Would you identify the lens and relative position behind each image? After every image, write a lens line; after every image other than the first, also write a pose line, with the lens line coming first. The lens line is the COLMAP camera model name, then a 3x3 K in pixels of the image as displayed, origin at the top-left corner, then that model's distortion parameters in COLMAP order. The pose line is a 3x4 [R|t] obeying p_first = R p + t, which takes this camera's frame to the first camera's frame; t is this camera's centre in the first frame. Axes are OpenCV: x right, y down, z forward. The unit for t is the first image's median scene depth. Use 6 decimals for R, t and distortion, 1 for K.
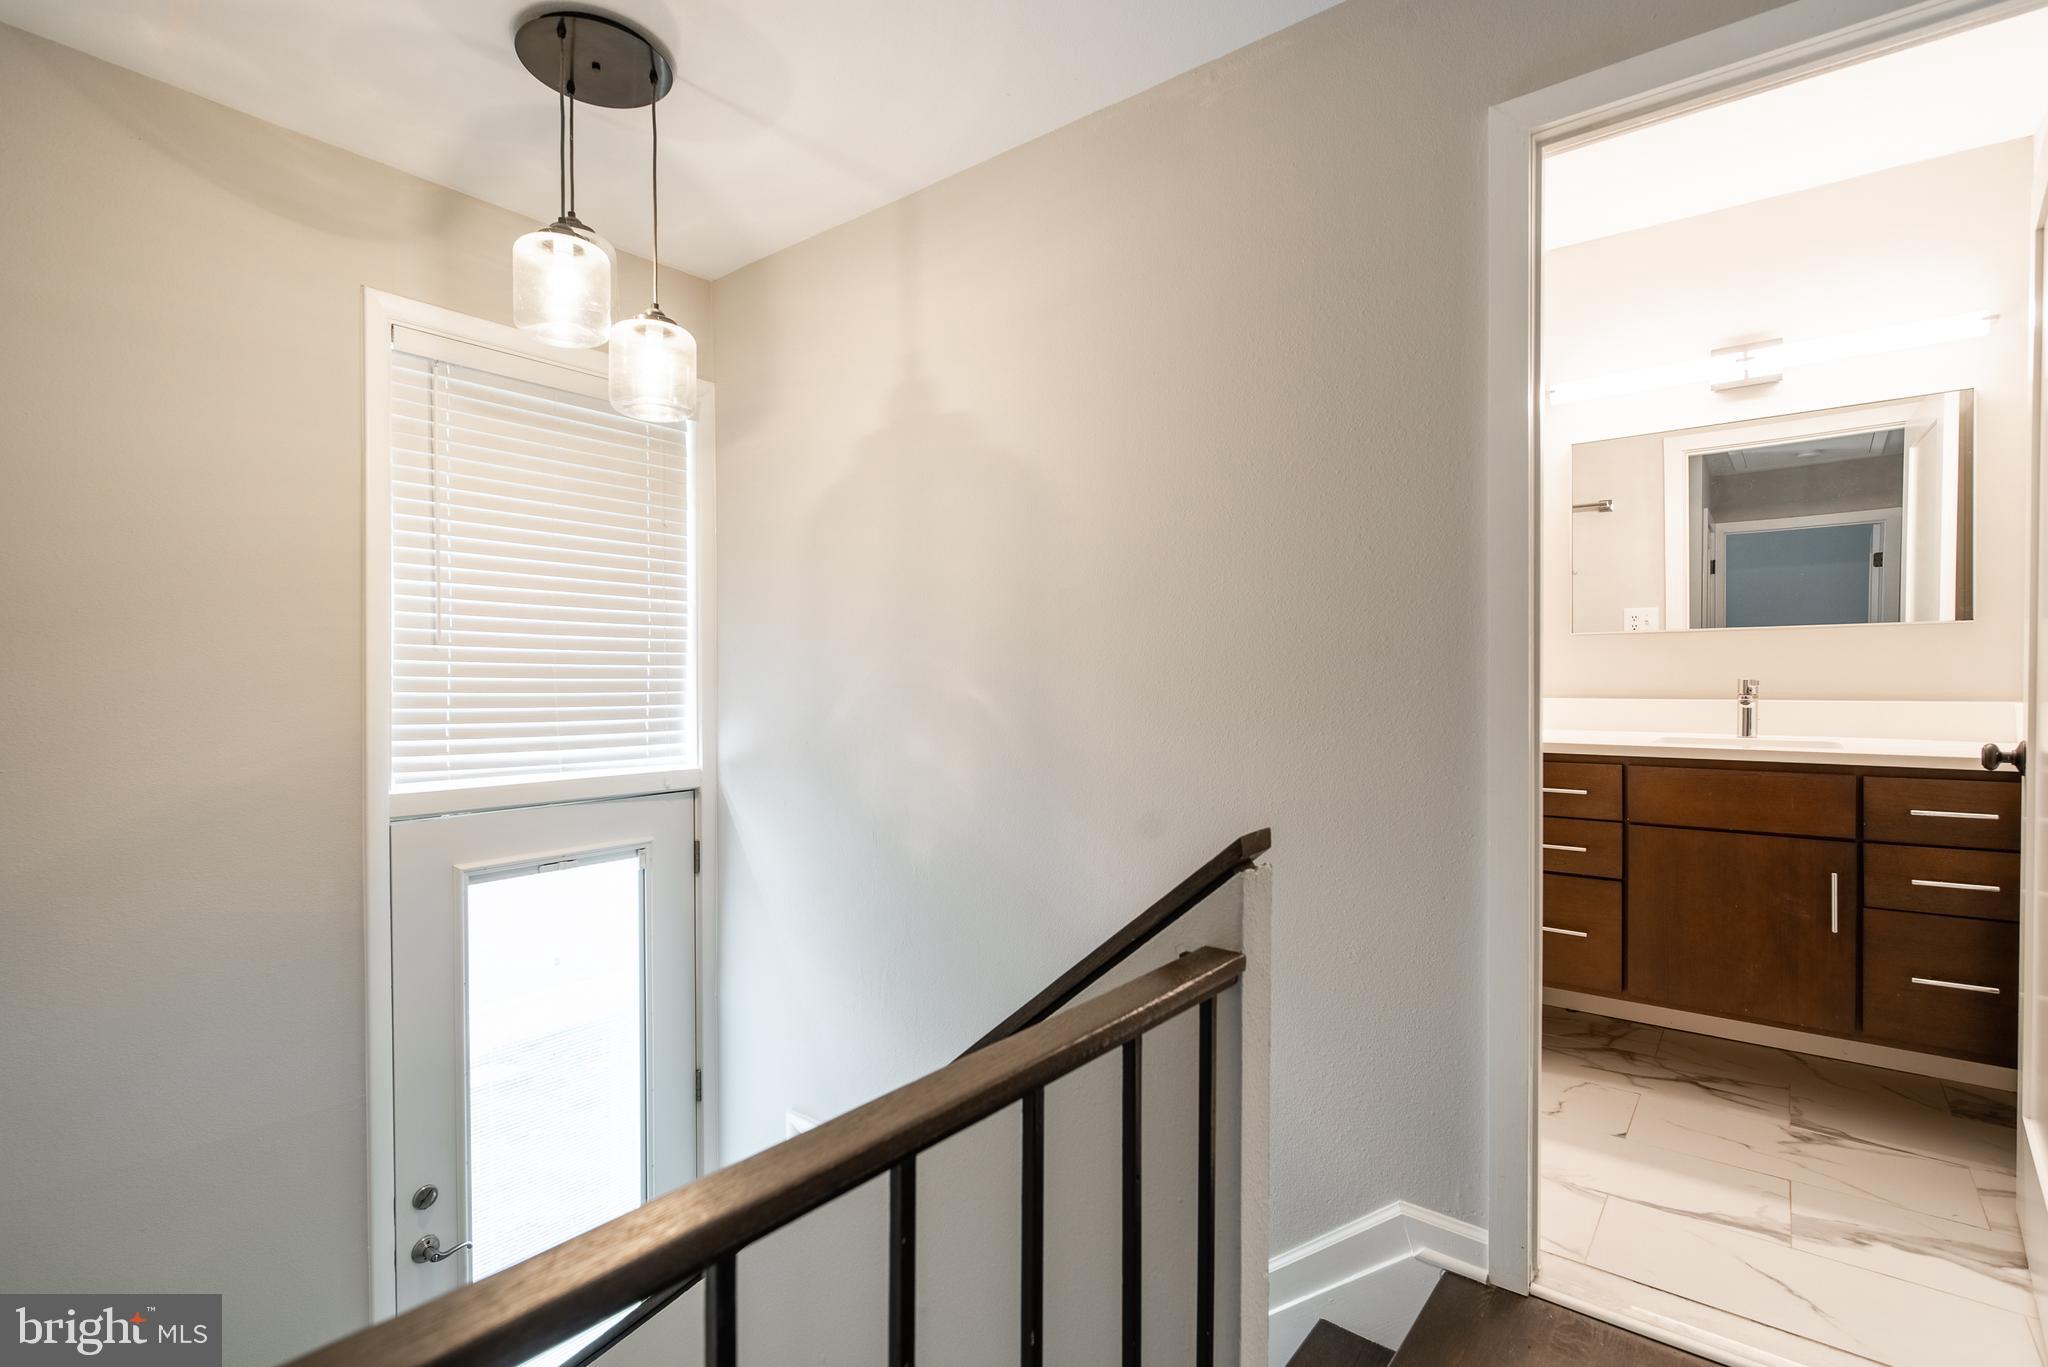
lens RADIAL K [[925.0, 0, 1030.8], [0, 925.0, 707.5], [0, 0, 1]] dist [0.000179, -0.000636]
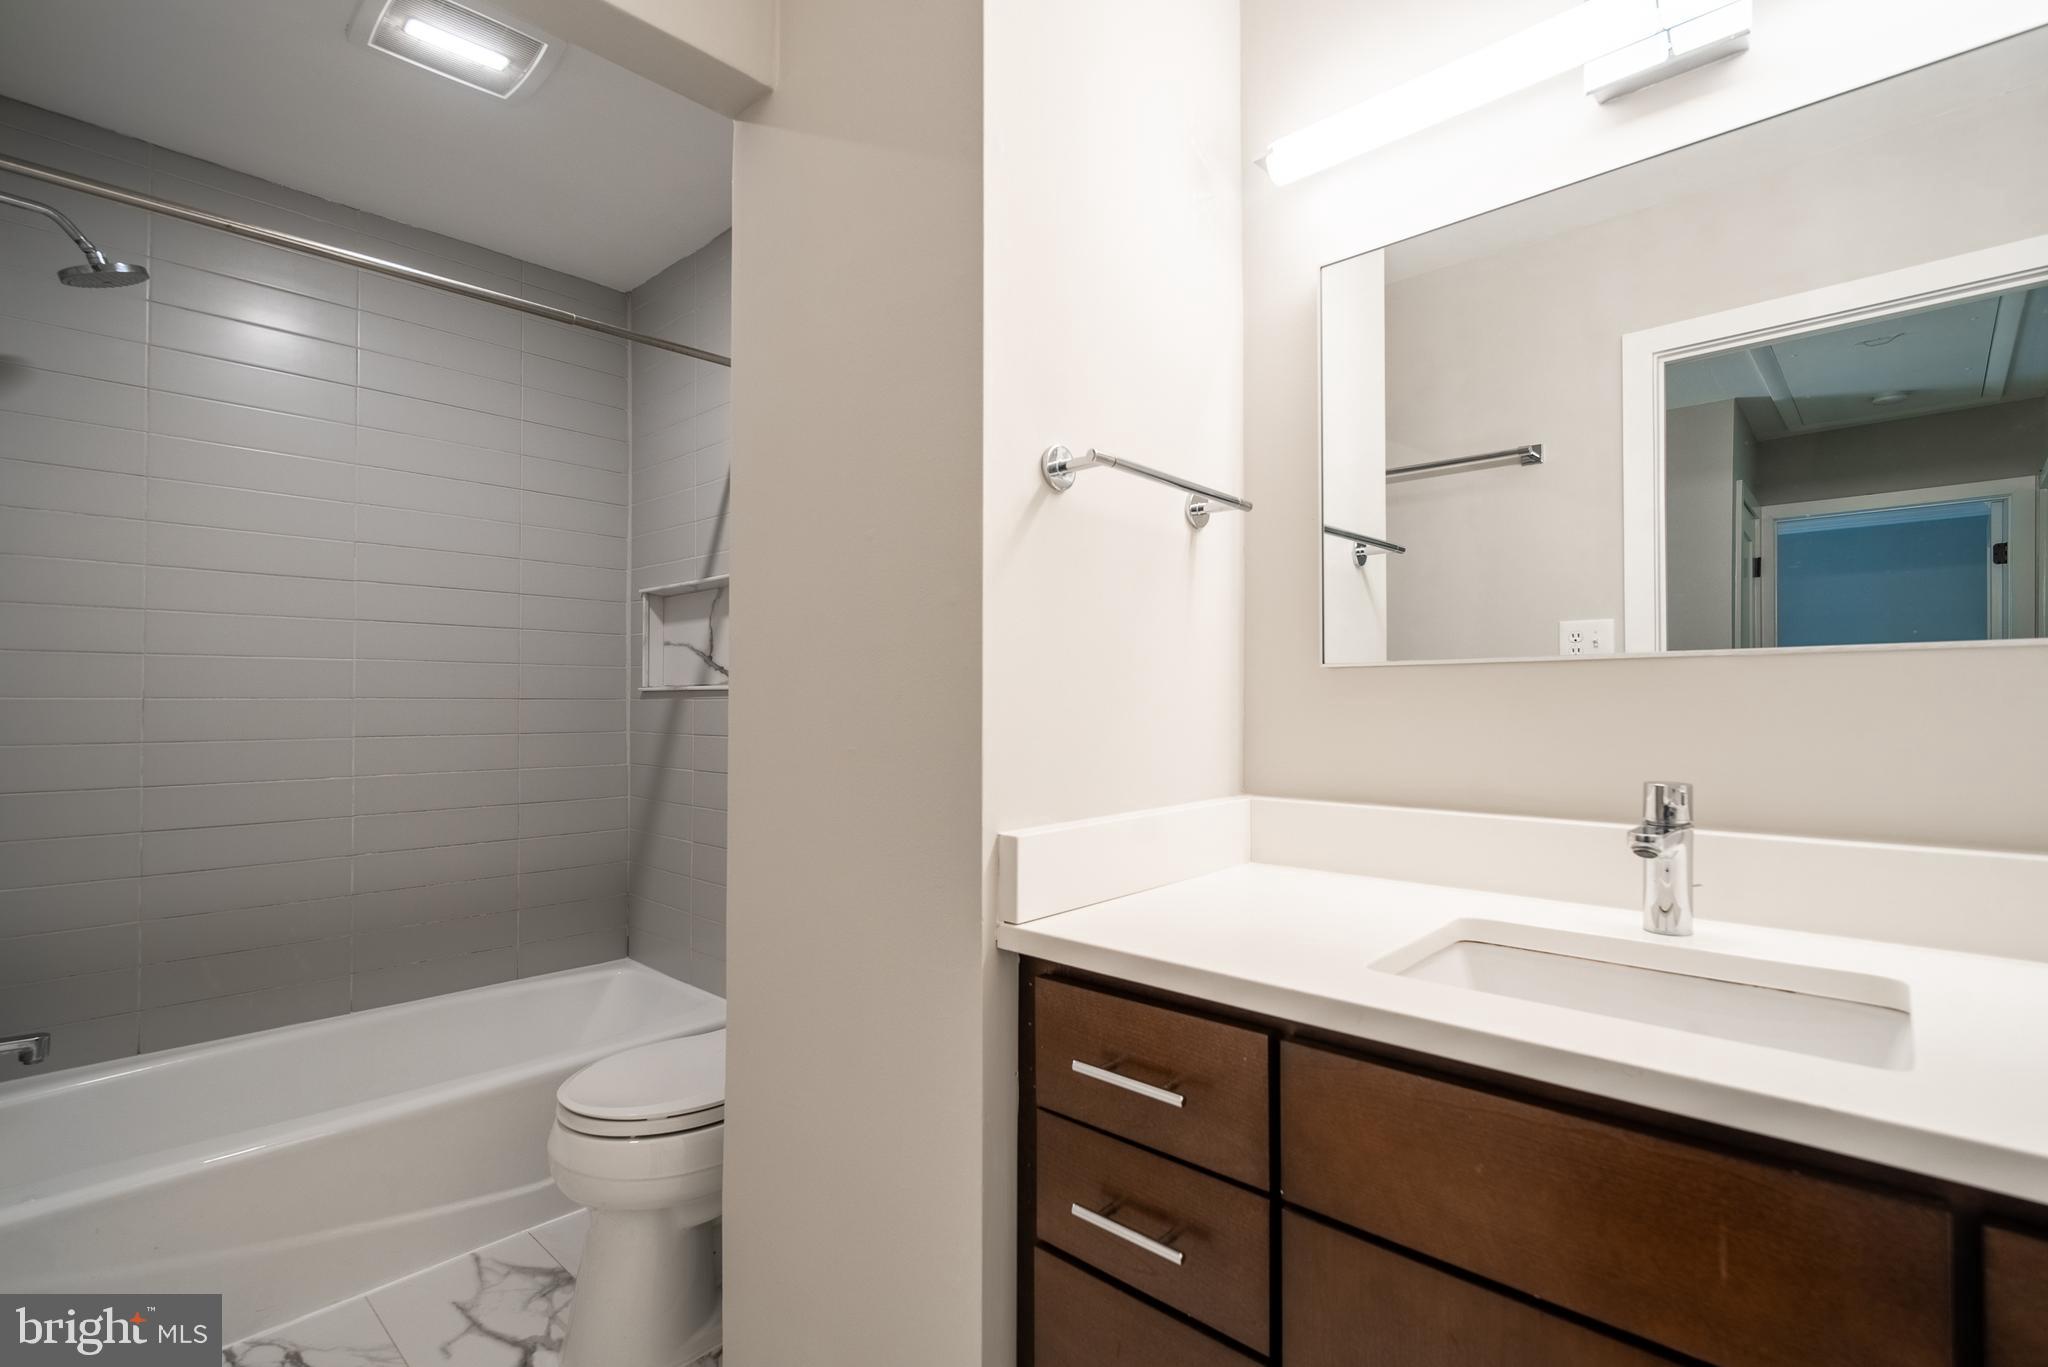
lens RADIAL K [[925.0, 0, 1030.8], [0, 925.0, 707.5], [0, 0, 1]] dist [0.000179, -0.000636]
pose [[0.997752, 0.003380, -0.066929, 0.328699], [-0.004995, 0.999700, -0.023971, -0.032298], [0.066828, 0.024251, 0.997470, 0.363714]]
